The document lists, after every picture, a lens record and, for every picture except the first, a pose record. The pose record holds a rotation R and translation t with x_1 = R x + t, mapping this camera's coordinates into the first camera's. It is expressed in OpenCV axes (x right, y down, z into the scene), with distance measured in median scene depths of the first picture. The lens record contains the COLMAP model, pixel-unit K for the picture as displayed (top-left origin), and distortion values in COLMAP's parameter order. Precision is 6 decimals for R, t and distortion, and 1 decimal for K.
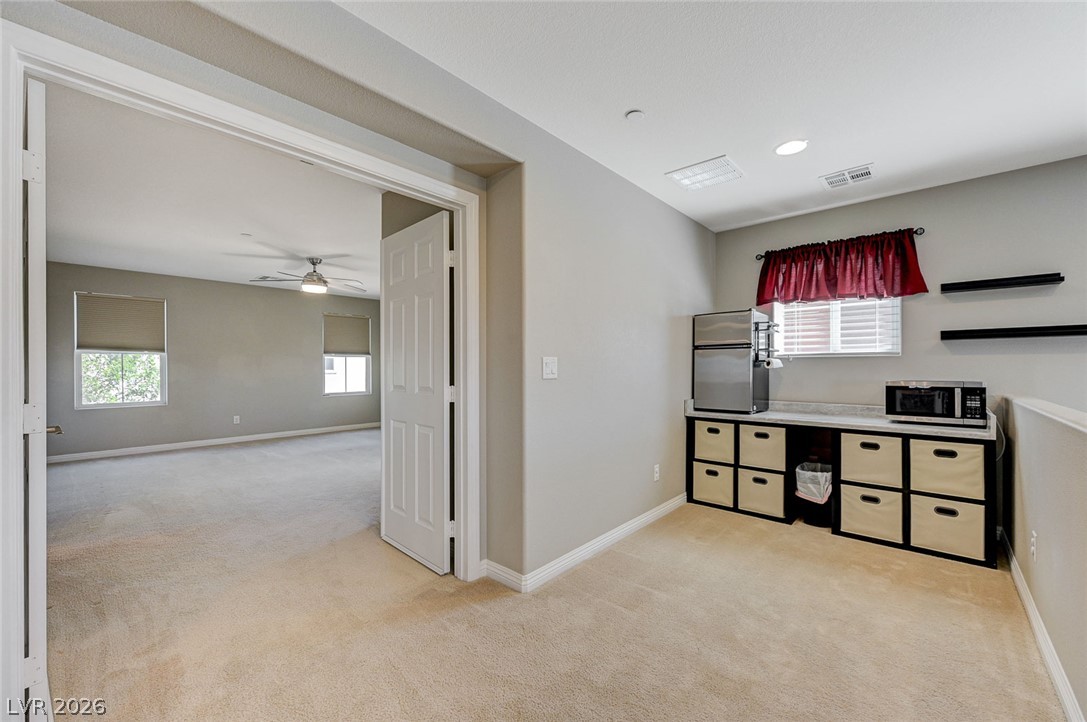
lens RADIAL K [[430.4, 0, 543.3], [0, 430.4, 369.7], [0, 0, 1]] dist [0.009364, -0.000616]
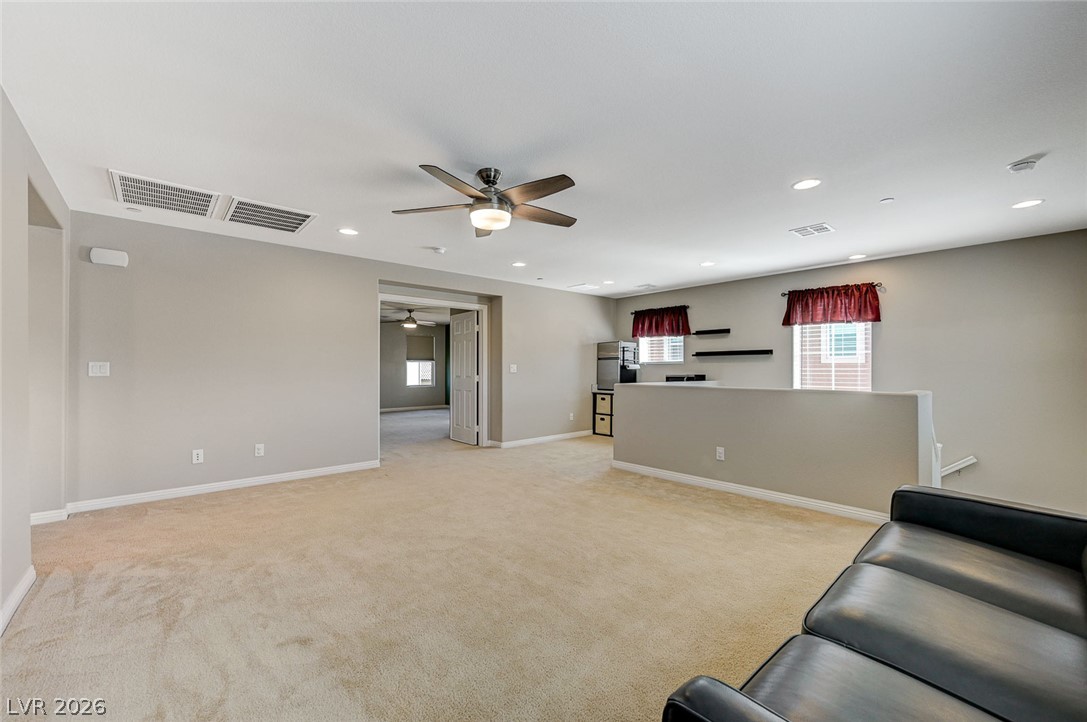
lens RADIAL K [[444.0, 0, 545.7], [0, 444.0, 362.8], [0, 0, 1]] dist [-0.001923, -0.000161]
pose [[0.994697, -0.000809, -0.102845, 0.345896], [-0.001285, 0.999793, -0.020292, 0.010354], [0.102840, 0.020317, 0.994490, -1.195624]]
